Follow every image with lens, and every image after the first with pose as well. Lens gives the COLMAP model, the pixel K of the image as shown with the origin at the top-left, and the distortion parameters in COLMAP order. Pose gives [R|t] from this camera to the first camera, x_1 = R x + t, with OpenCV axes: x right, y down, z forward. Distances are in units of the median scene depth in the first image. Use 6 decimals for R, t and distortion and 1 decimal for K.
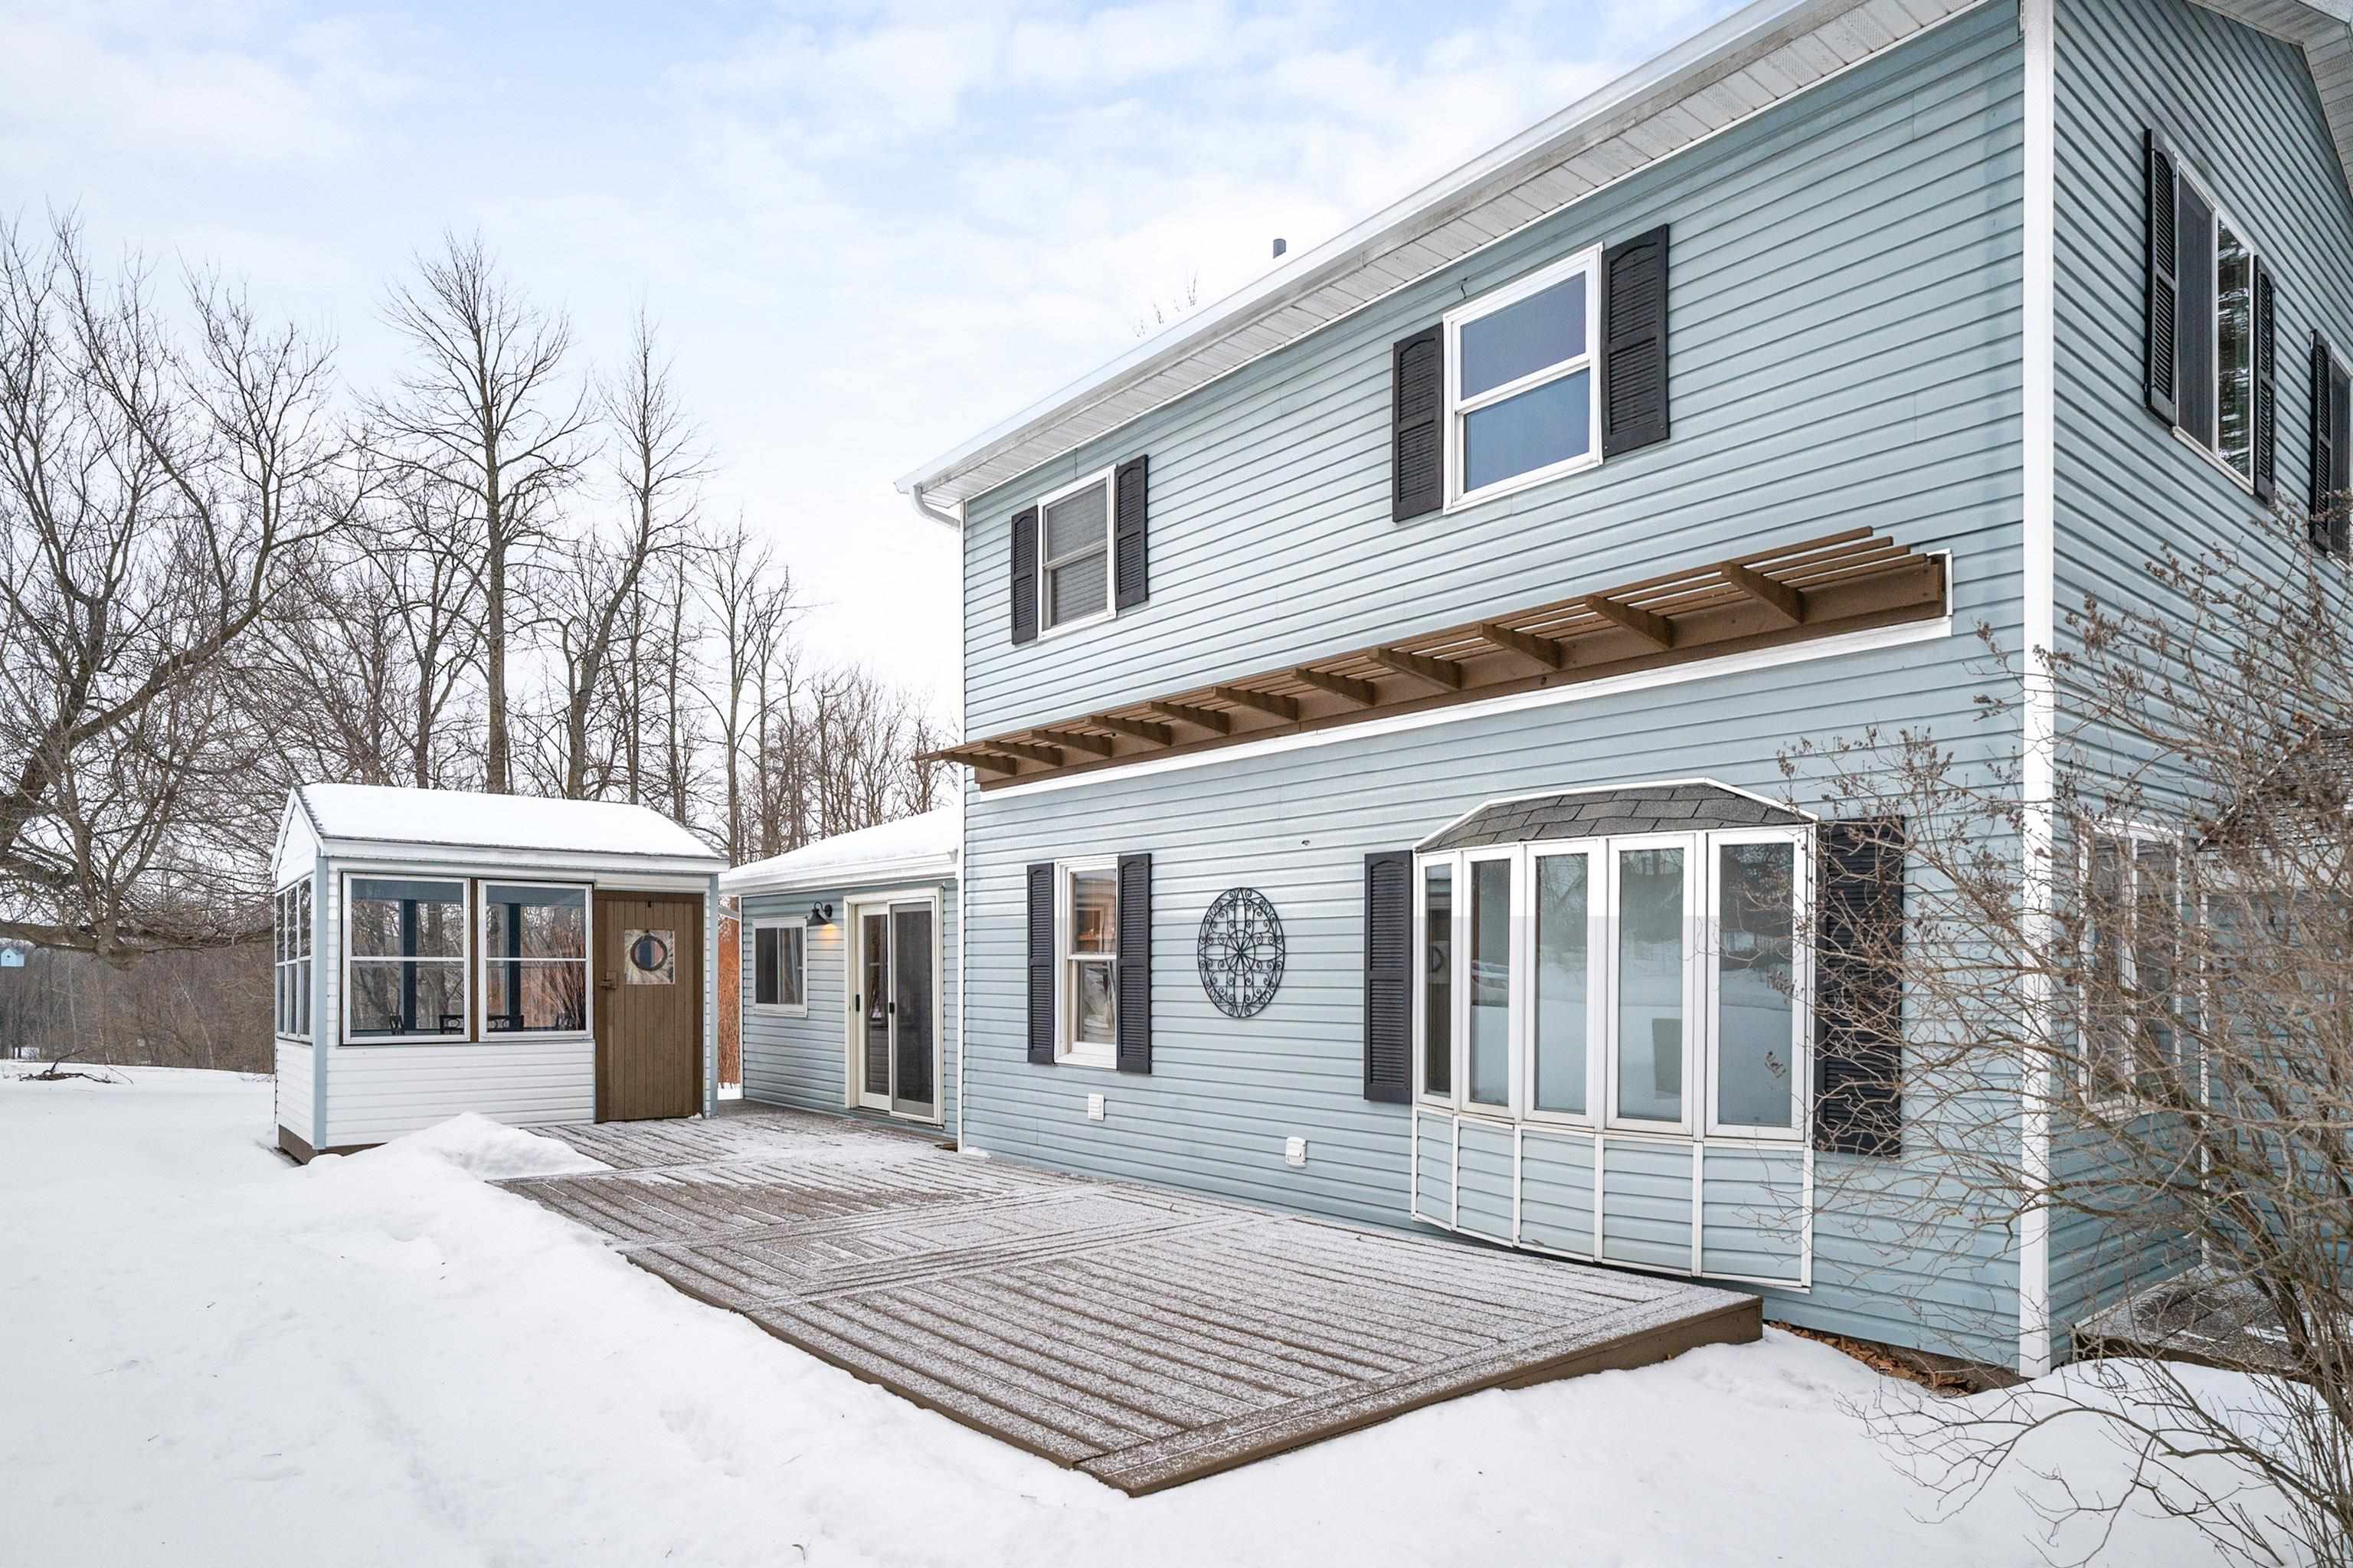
lens RADIAL K [[1380.9, 0, 1251.0], [0, 1380.9, 965.7], [0, 0, 1]] dist [0.000340, 0.000499]
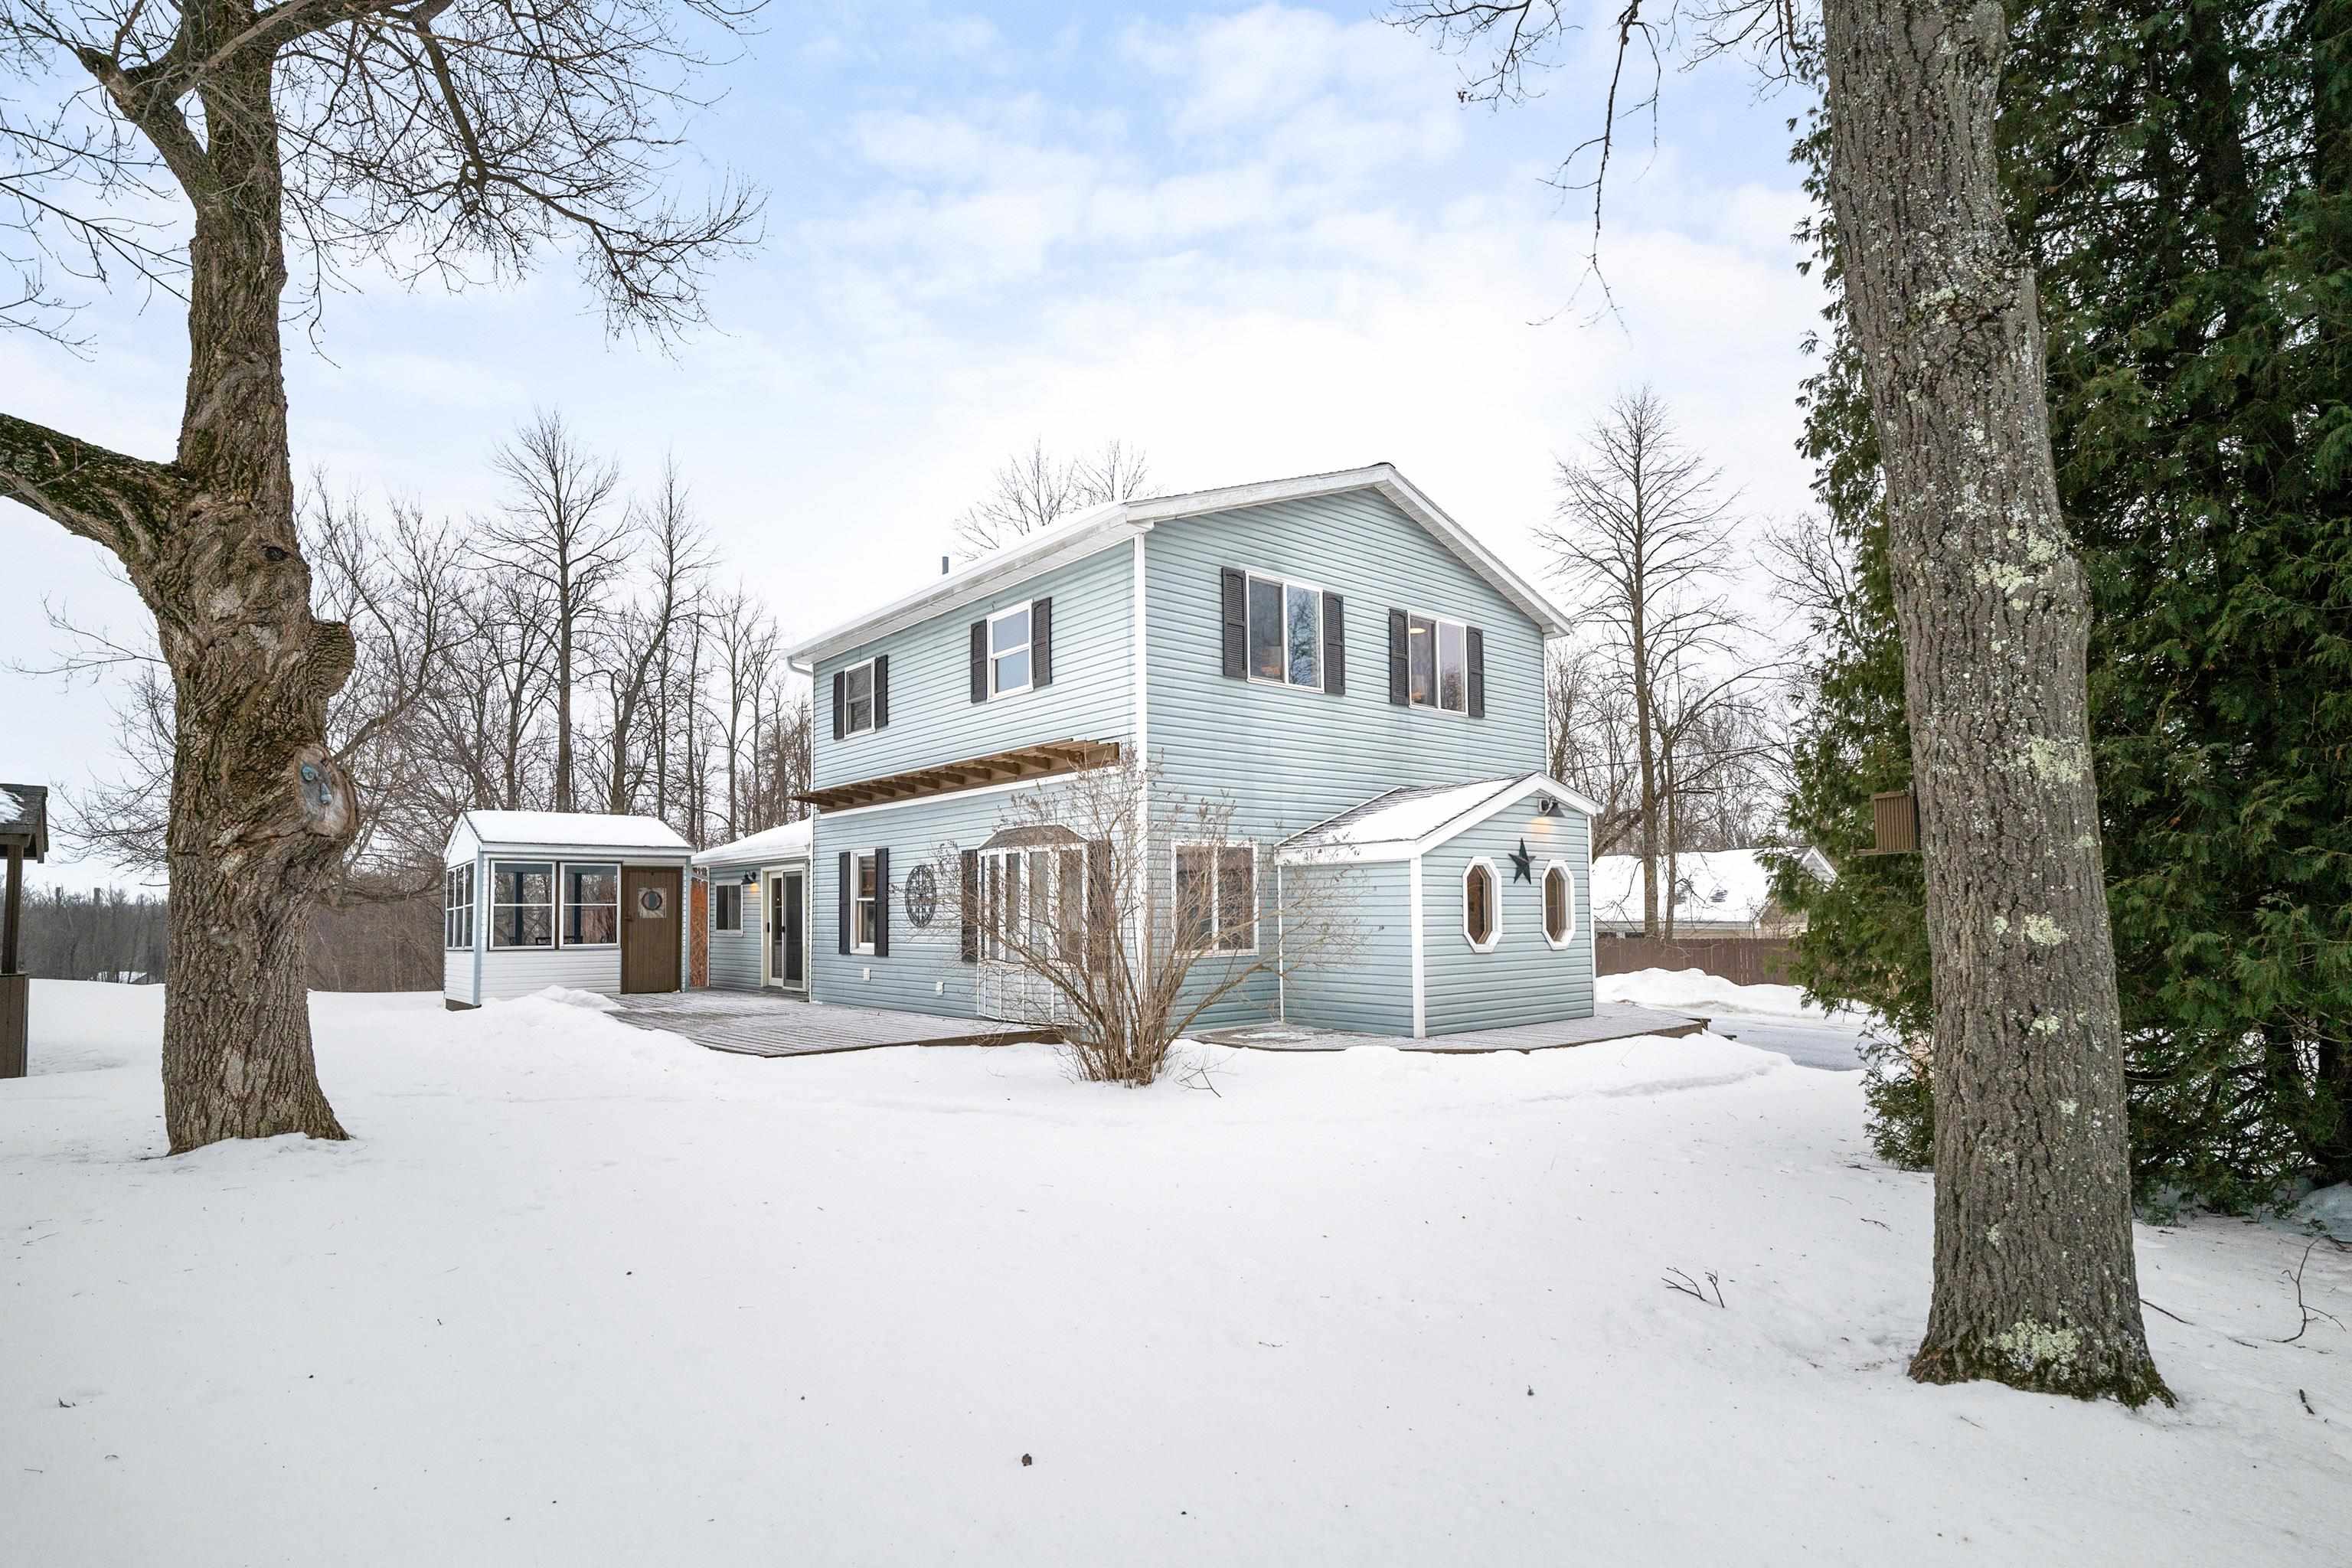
lens RADIAL K [[1198.0, 0, 1171.9], [0, 1198.0, 851.2], [0, 0, 1]] dist [-0.001345, 0.000074]
pose [[0.999646, -0.011355, -0.024051, 0.318022], [0.010129, 0.998674, -0.050465, 0.013998], [0.024592, 0.050204, 0.998436, -0.620334]]
